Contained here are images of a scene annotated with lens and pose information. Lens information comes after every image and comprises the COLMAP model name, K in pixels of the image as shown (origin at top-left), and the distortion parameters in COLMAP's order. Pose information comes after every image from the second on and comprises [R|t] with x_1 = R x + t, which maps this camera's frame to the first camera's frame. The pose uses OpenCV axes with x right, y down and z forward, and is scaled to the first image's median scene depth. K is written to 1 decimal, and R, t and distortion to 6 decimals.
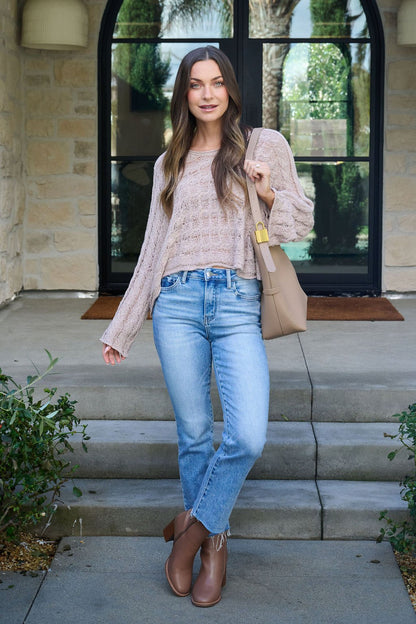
lens RADIAL K [[1443.1, 0, 227.9], [0, 1443.1, 254.9], [0, 0, 1]] dist [0.009933, 0.000000]
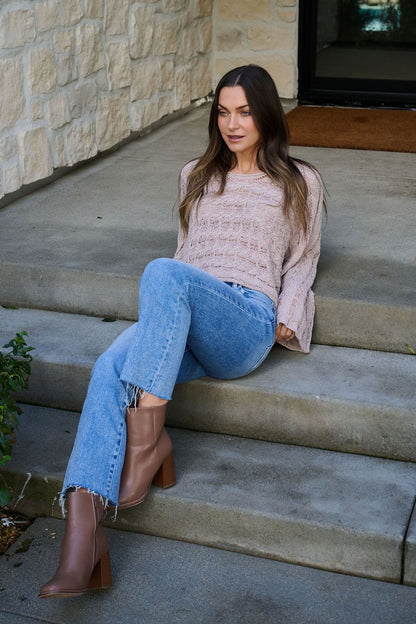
lens RADIAL K [[1153.8, 0, 211.9], [0, 1153.8, 301.7], [0, 0, 1]] dist [0.017435, 0.000000]
pose [[0.946182, 0.099014, -0.308116, 0.106713], [-0.015968, 0.965173, 0.261125, -0.046655], [0.323240, -0.242151, 0.914811, 0.430296]]
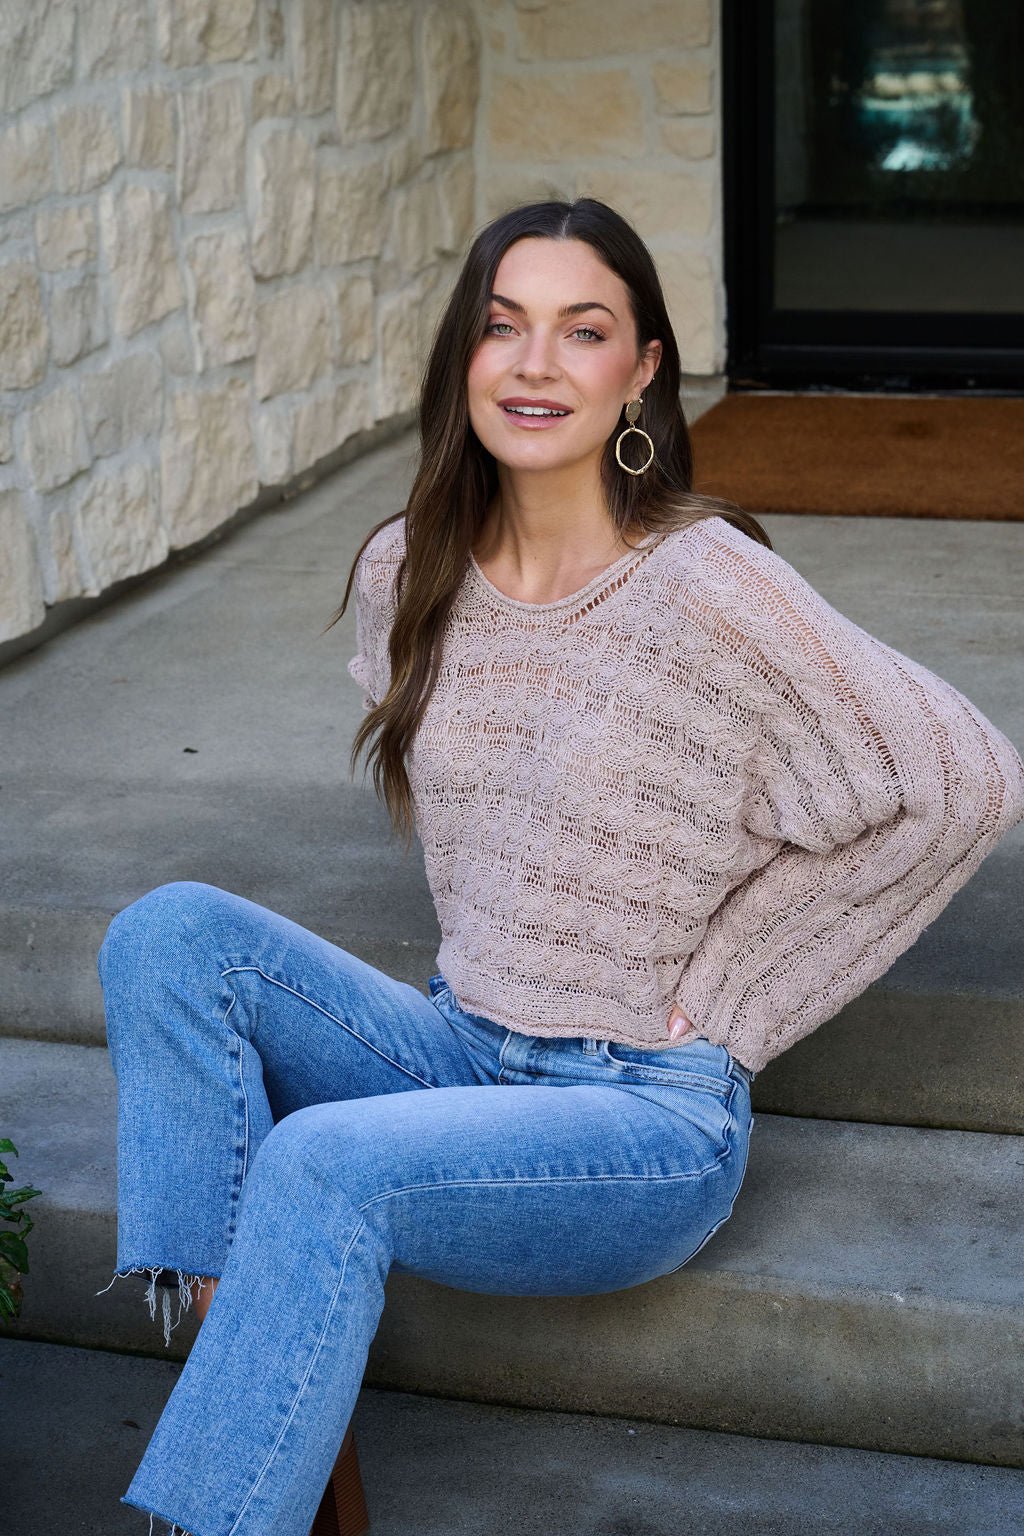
lens RADIAL K [[3169.8, 0, 474.7], [0, 3169.8, 722.5], [0, 0, 1]] dist [0.002037, 0.000000]
pose [[0.952992, 0.049963, -0.298848, 0.075417], [0.012497, 0.978990, 0.203526, -0.048963], [0.302738, -0.197693, 0.932345, 0.468172]]
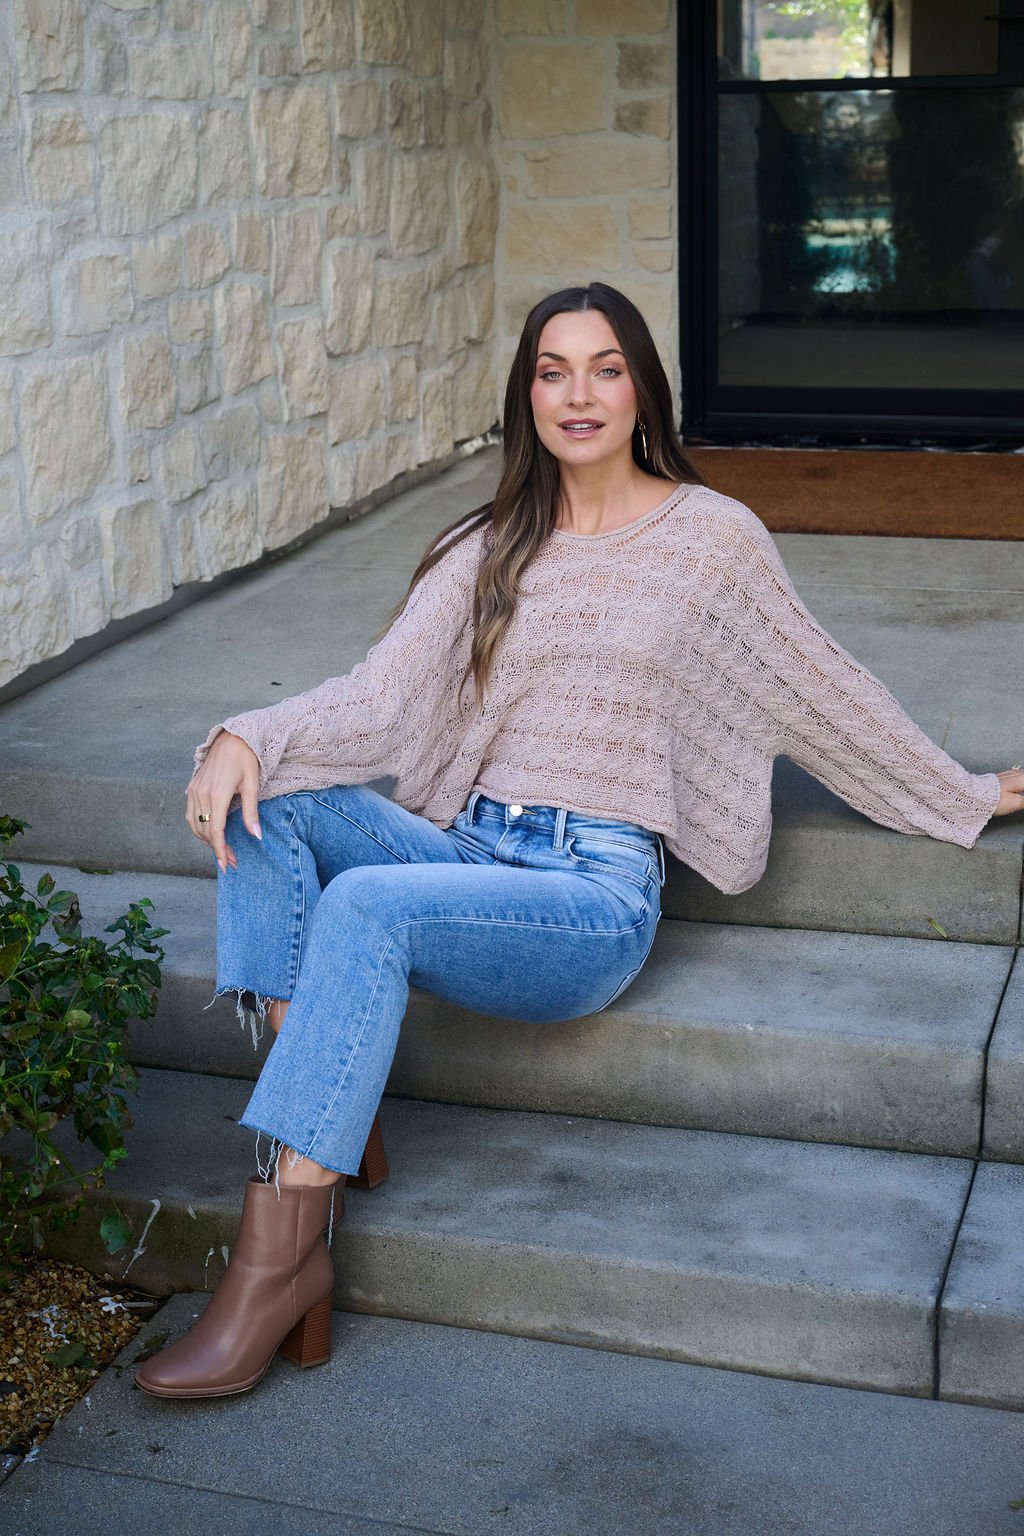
lens RADIAL K [[2634.4, 0, 509.1], [0, 2634.4, 762.2], [0, 0, 1]] dist [0.021885, 0.000000]
pose [[0.950691, 0.056196, -0.305007, 0.116755], [0.007402, 0.979056, 0.203457, -0.044069], [0.310052, -0.195683, 0.930363, 0.378123]]
